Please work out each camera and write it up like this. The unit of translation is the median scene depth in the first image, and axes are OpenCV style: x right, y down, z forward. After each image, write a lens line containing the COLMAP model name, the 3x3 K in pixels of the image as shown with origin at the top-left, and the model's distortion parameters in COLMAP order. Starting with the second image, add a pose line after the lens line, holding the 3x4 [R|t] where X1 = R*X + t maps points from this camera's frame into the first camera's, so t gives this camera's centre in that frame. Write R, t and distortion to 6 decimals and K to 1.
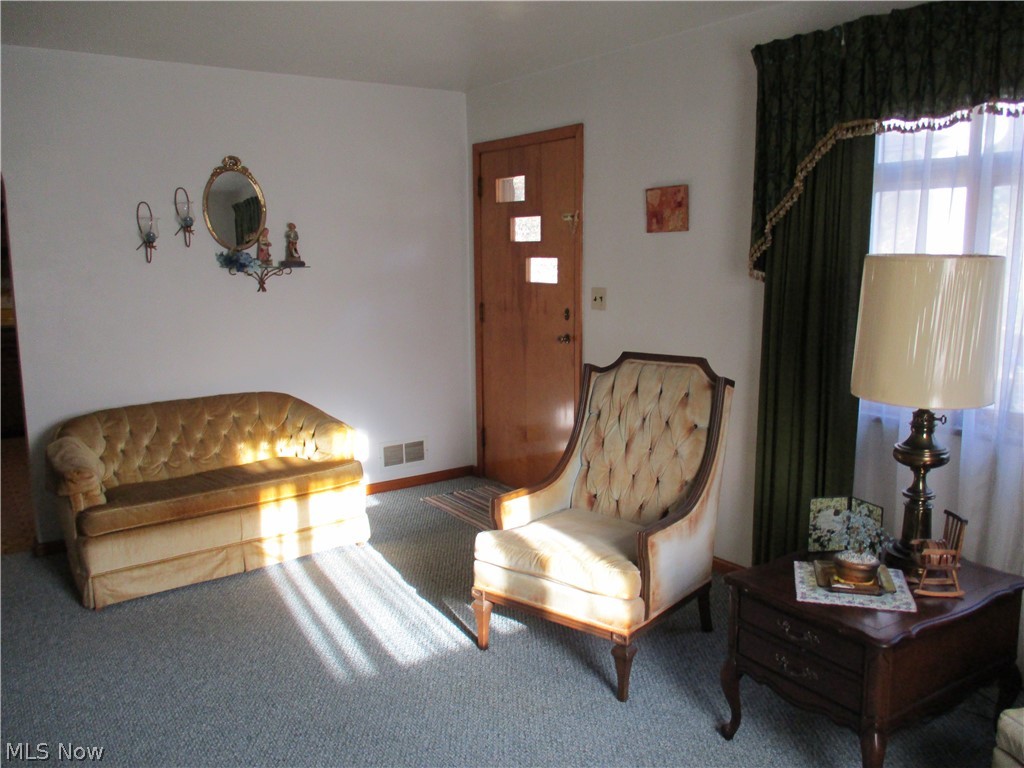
lens RADIAL K [[858.5, 0, 512.0], [0, 858.5, 384.0], [0, 0, 1]] dist [-0.050087, -0.000853]
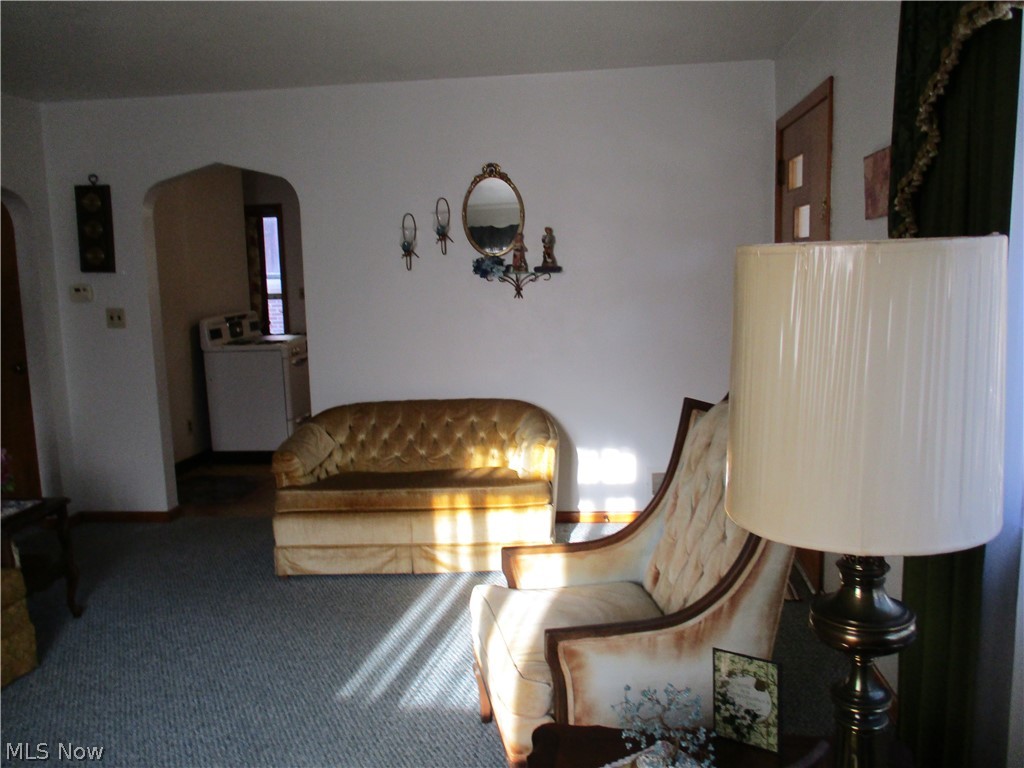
lens RADIAL K [[858.5, 0, 512.0], [0, 858.5, 384.0], [0, 0, 1]] dist [-0.050087, -0.000853]
pose [[0.744100, 0.073929, -0.663965, 0.415076], [-0.075770, 0.996784, 0.026072, -0.038709], [0.663757, 0.030909, 0.747309, 0.292801]]
